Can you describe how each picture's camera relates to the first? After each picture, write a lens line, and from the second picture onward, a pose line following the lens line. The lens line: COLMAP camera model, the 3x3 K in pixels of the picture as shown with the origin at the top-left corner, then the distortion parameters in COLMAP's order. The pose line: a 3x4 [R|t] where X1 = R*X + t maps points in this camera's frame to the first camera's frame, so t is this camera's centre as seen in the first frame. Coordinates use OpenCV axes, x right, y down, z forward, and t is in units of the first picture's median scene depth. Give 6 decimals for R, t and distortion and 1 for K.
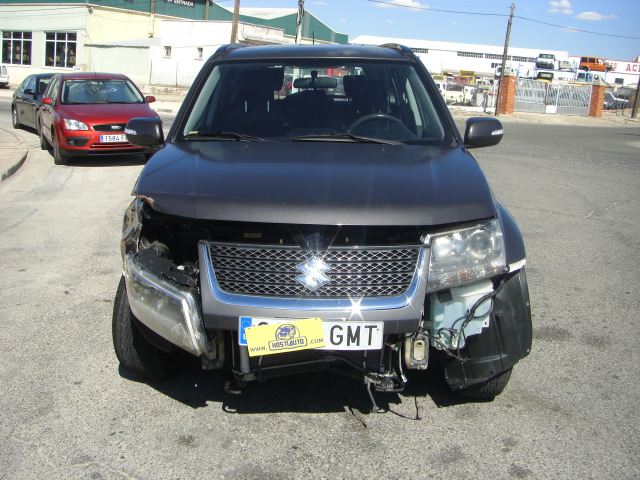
lens RADIAL K [[720.6, 0, 315.4], [0, 720.6, 202.9], [0, 0, 1]] dist [-0.206768, 0.173605]
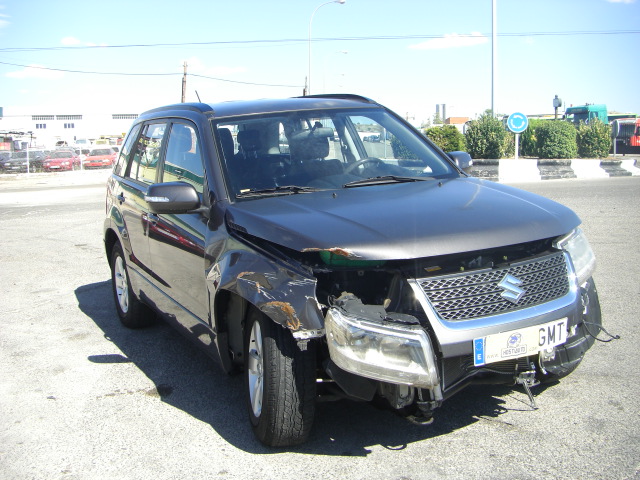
lens RADIAL K [[720.6, 0, 315.4], [0, 720.6, 202.9], [0, 0, 1]] dist [-0.206768, 0.173605]
pose [[0.882798, -0.117261, 0.454881, -0.693005], [0.155010, 0.986821, -0.046444, -0.028346], [-0.443440, 0.111512, 0.889340, 0.118649]]
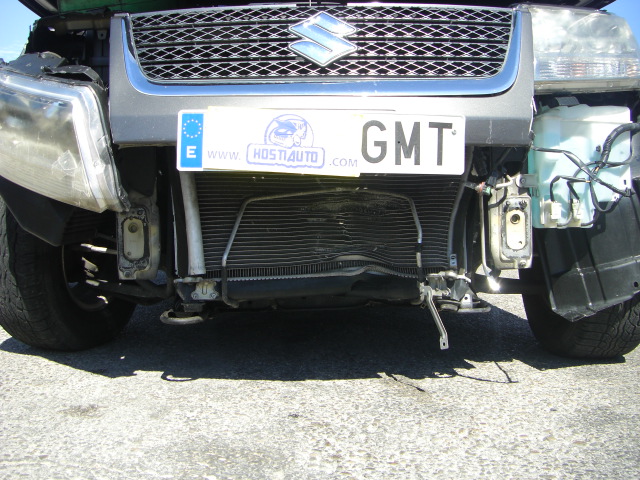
lens RADIAL K [[720.6, 0, 315.4], [0, 720.6, 202.9], [0, 0, 1]] dist [-0.206768, 0.173605]
pose [[0.999424, -0.025751, 0.022095, -0.020593], [0.029288, 0.983502, -0.178513, 0.279758], [-0.017134, 0.179057, 0.983689, 0.459888]]
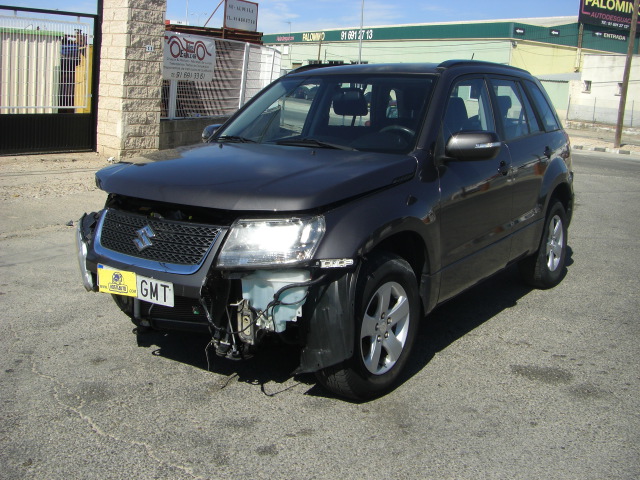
lens RADIAL K [[720.6, 0, 315.4], [0, 720.6, 202.9], [0, 0, 1]] dist [-0.206768, 0.173605]
pose [[0.815779, 0.078211, -0.573051, 0.862064], [-0.106060, 0.994242, -0.015289, 0.021518], [0.568555, 0.073250, 0.819377, 0.129098]]
